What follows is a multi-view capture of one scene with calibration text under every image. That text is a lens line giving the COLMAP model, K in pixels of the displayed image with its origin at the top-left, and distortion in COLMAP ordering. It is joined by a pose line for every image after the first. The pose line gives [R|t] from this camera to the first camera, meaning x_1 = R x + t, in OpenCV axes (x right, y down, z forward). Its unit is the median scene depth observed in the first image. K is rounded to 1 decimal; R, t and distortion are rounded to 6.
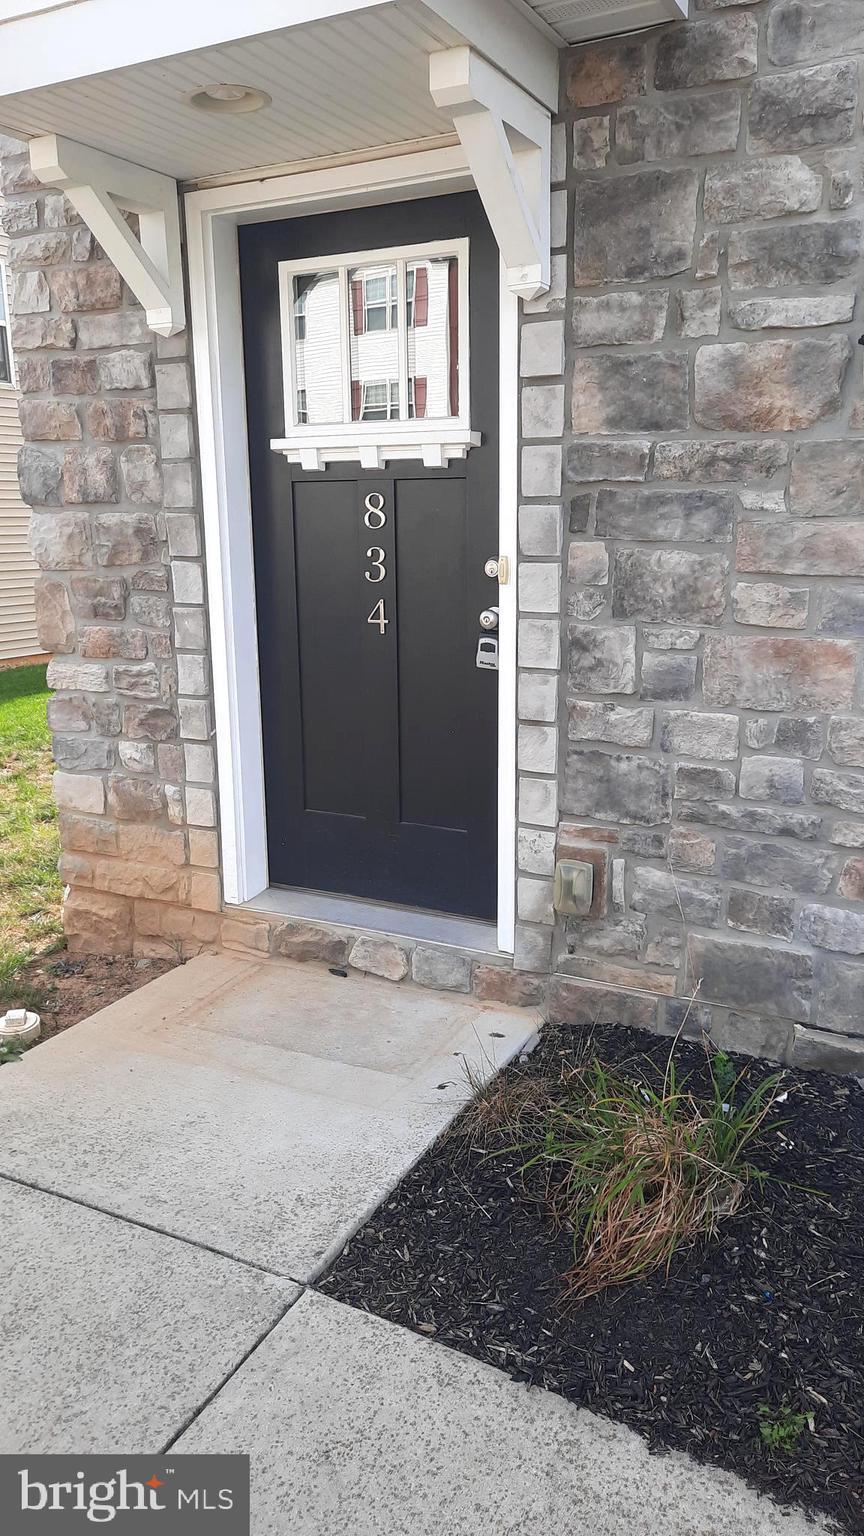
lens RADIAL K [[1124.8, 0, 435.1], [0, 1124.8, 767.3], [0, 0, 1]] dist [0.035131, -0.005579]
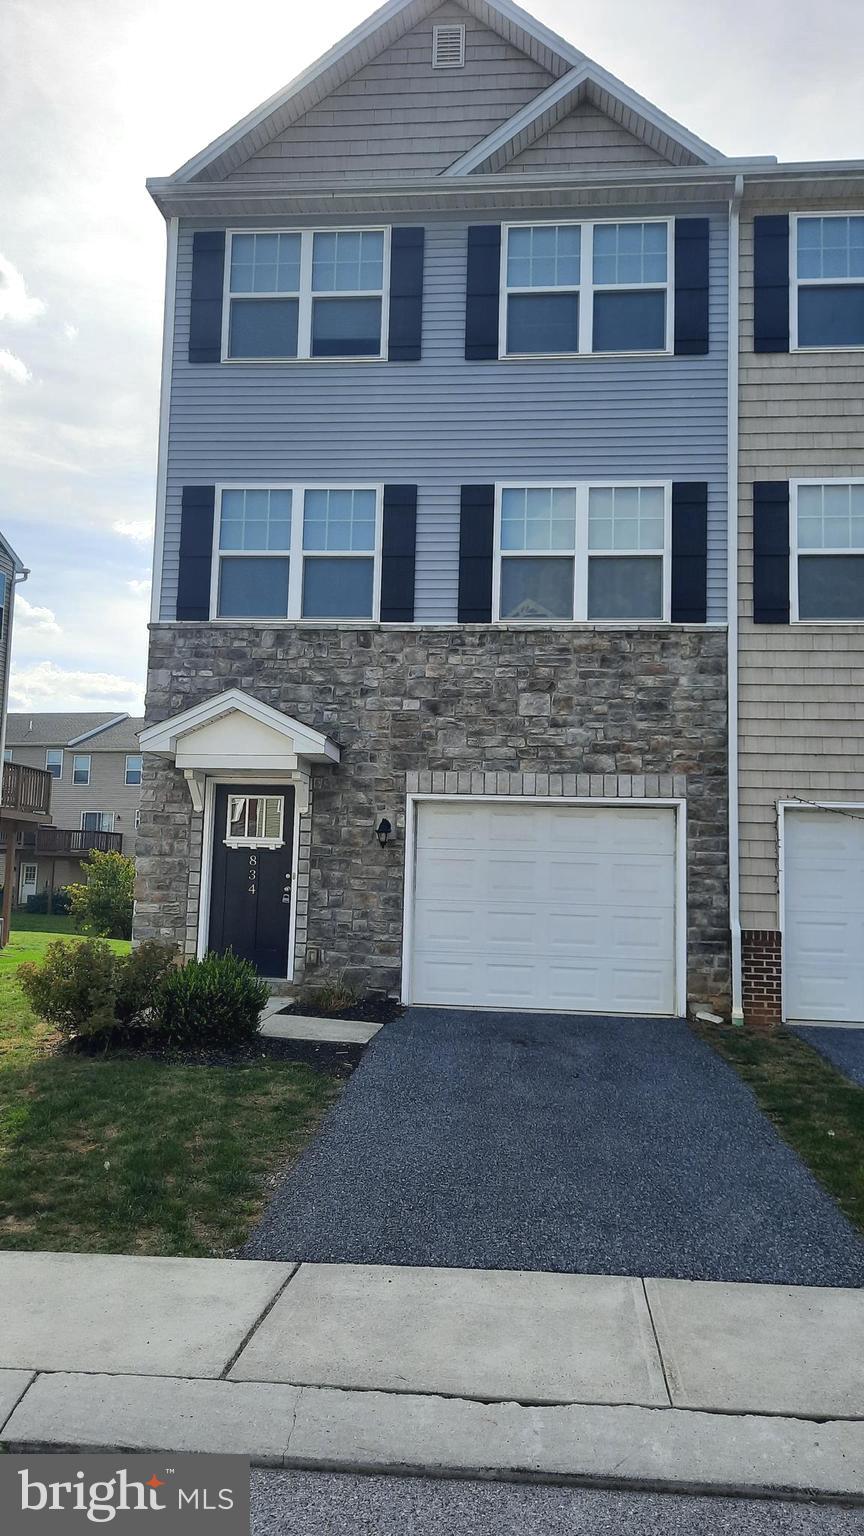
lens RADIAL K [[1124.8, 0, 434.9], [0, 1124.8, 767.8], [0, 0, 1]] dist [0.035131, -0.005579]
pose [[0.927713, 0.074180, 0.365849, -0.947714], [0.046736, 0.949265, -0.310984, 0.712410], [-0.370357, 0.305603, 0.877179, -2.752104]]
